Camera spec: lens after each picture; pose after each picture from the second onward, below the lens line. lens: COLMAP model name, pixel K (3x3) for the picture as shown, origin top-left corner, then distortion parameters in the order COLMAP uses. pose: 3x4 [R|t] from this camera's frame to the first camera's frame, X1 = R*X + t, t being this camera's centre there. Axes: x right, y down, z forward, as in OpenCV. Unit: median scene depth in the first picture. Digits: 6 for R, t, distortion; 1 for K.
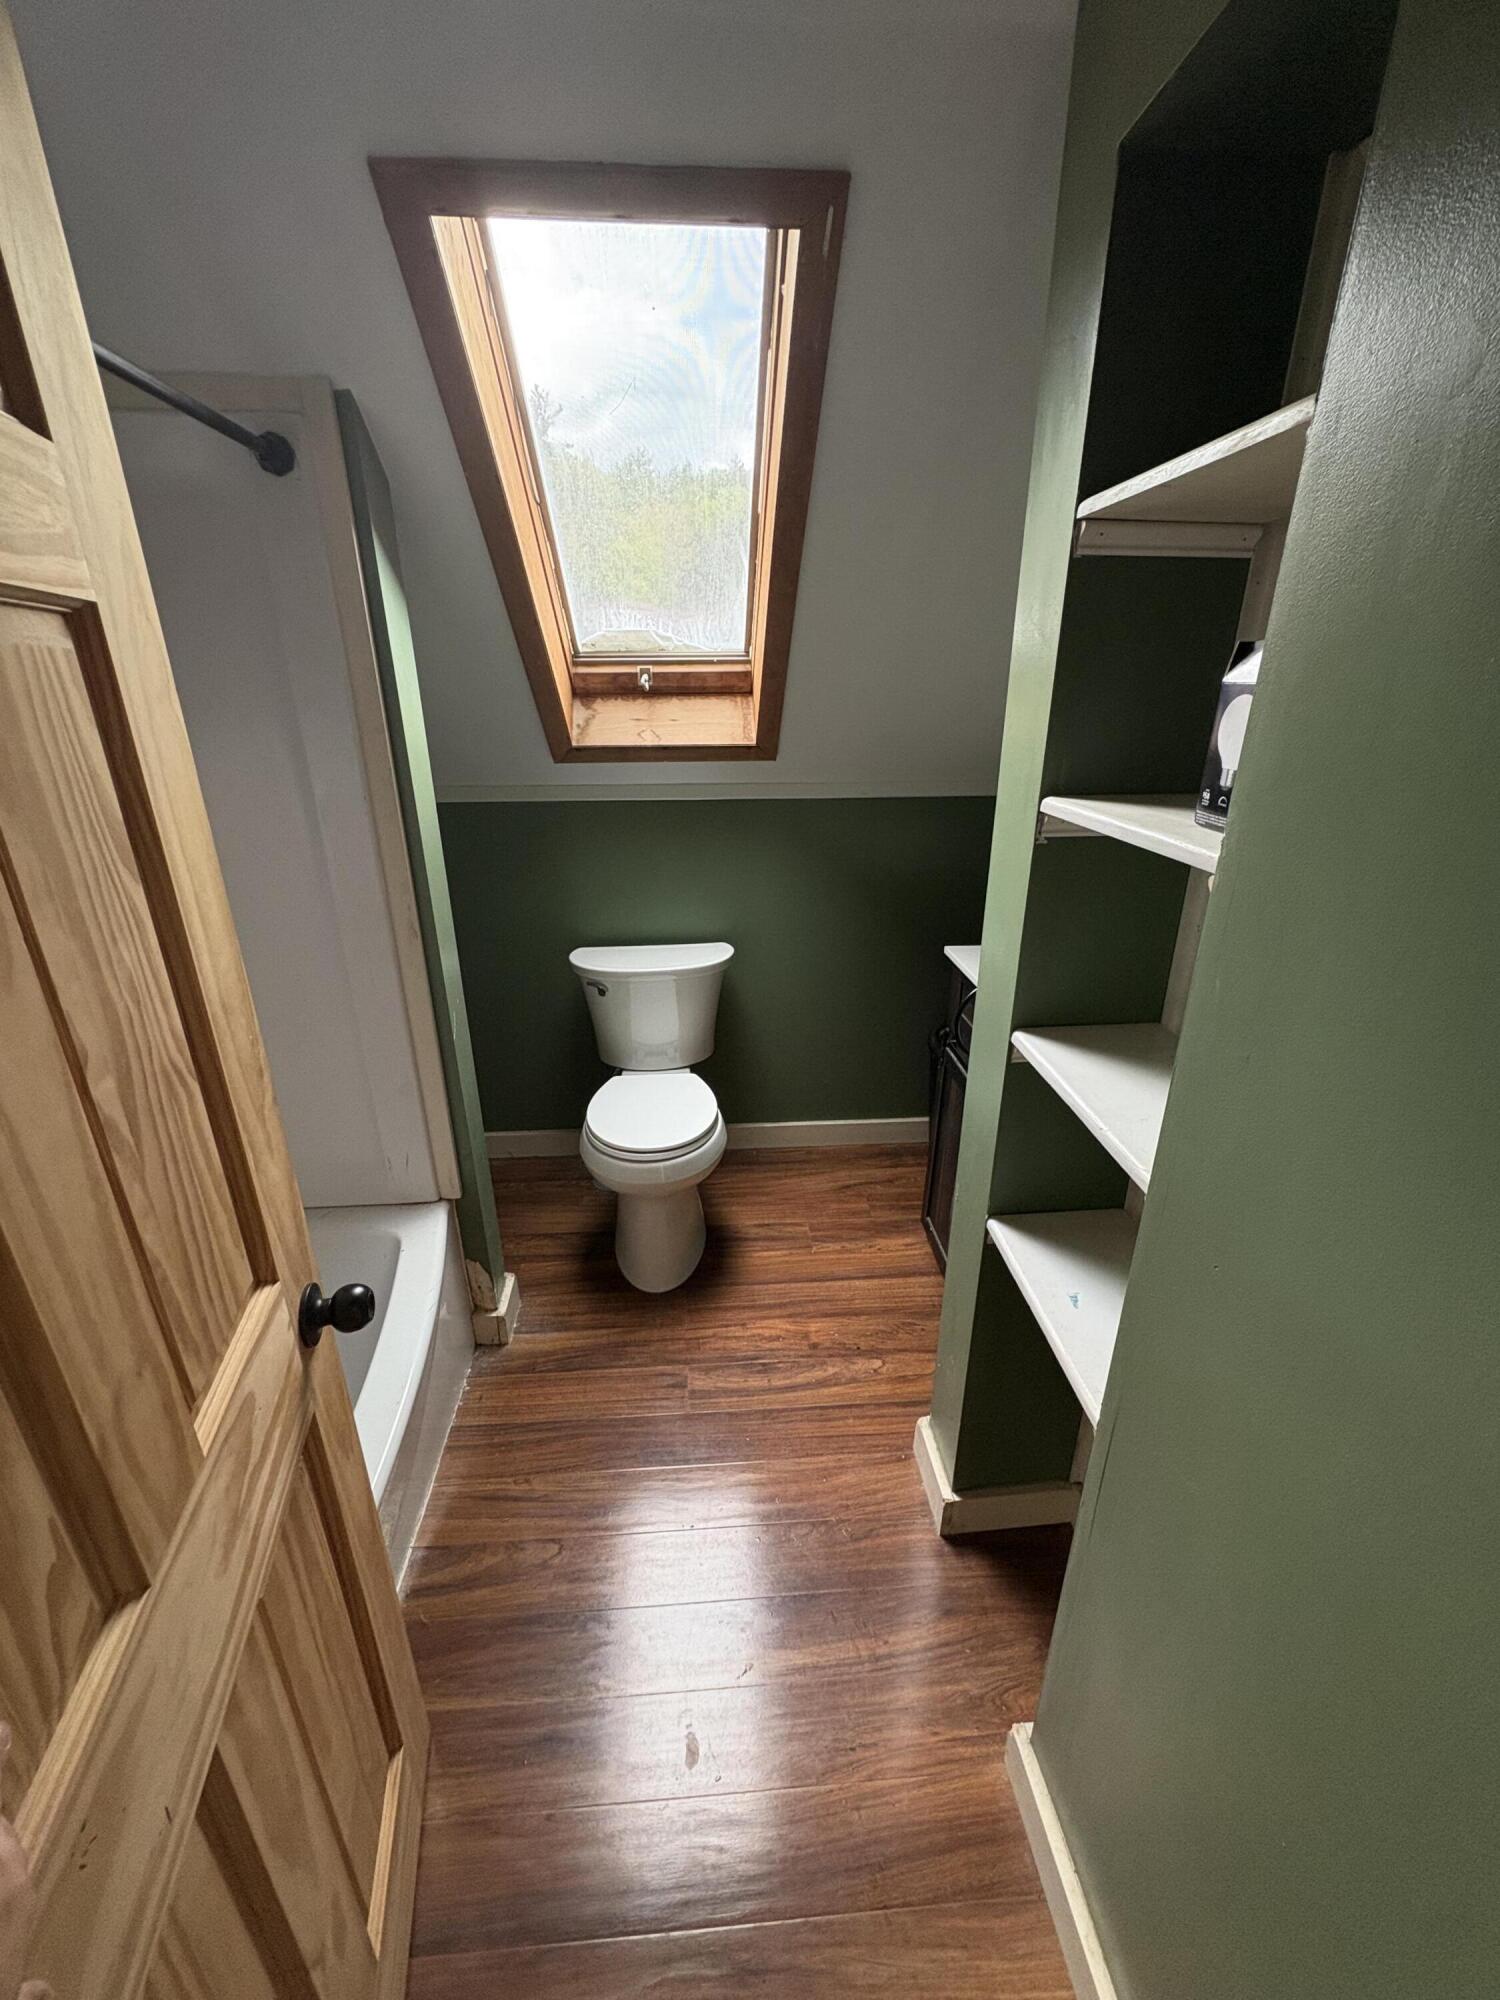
lens RADIAL K [[799.0, 0, 747.0], [0, 799.0, 1001.3], [0, 0, 1]] dist [-0.000446, -0.000139]
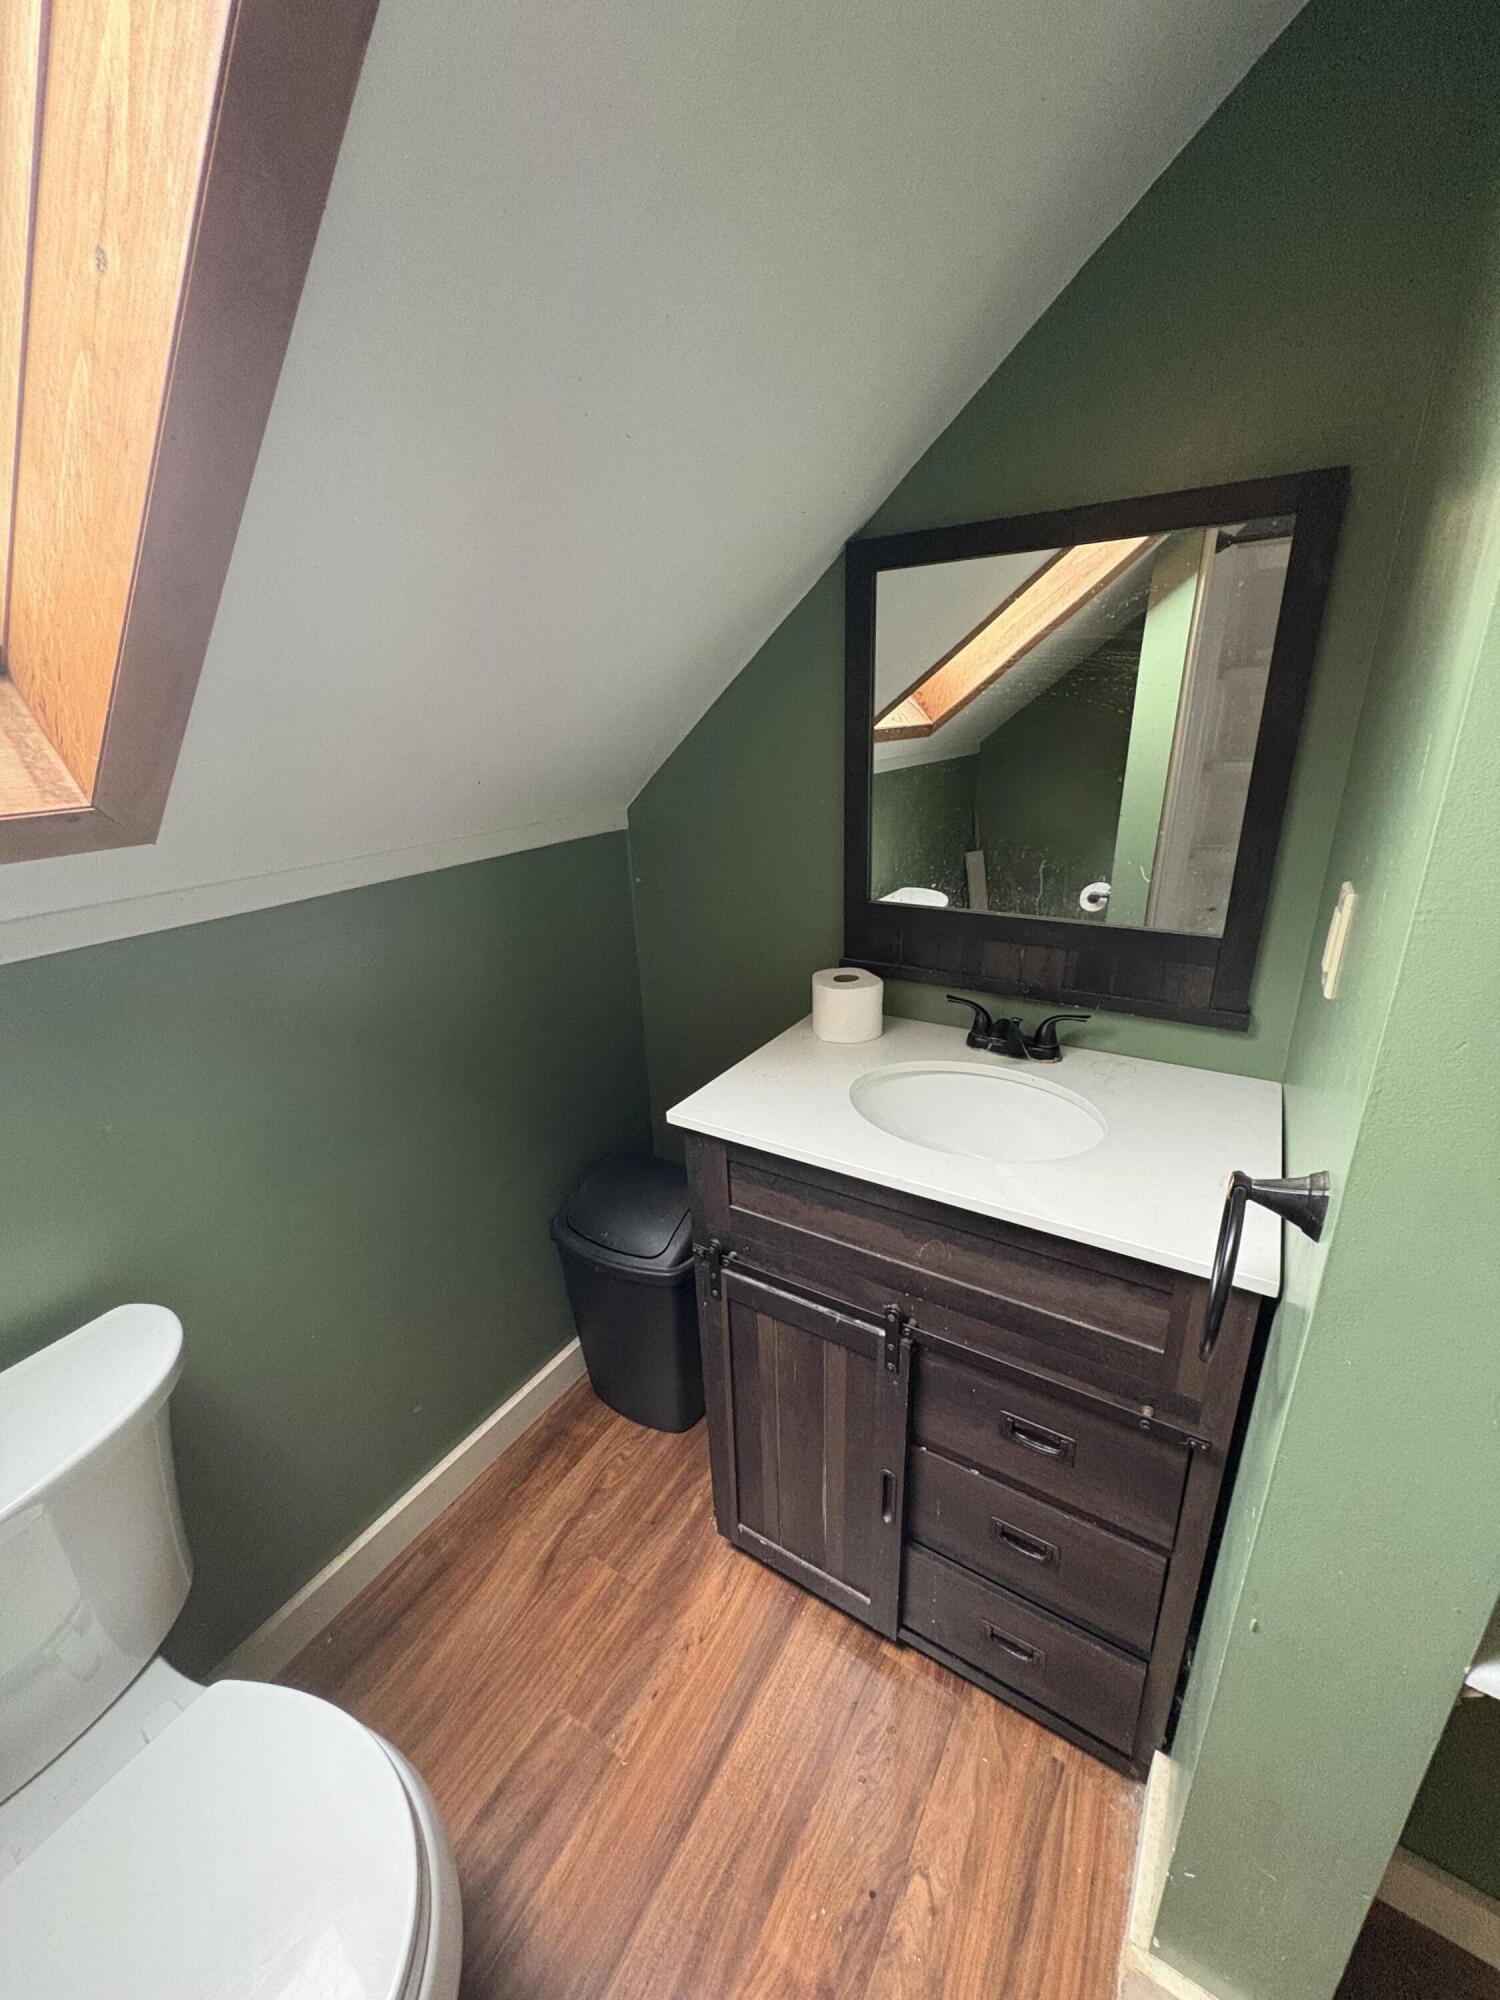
lens RADIAL K [[799.0, 0, 753.9], [0, 799.0, 1002.1], [0, 0, 1]] dist [-0.000446, -0.000139]
pose [[0.582576, -0.299189, 0.755706, -0.106126], [0.325214, 0.937916, 0.120618, -0.171268], [-0.744877, 0.175497, 0.643708, 0.517344]]
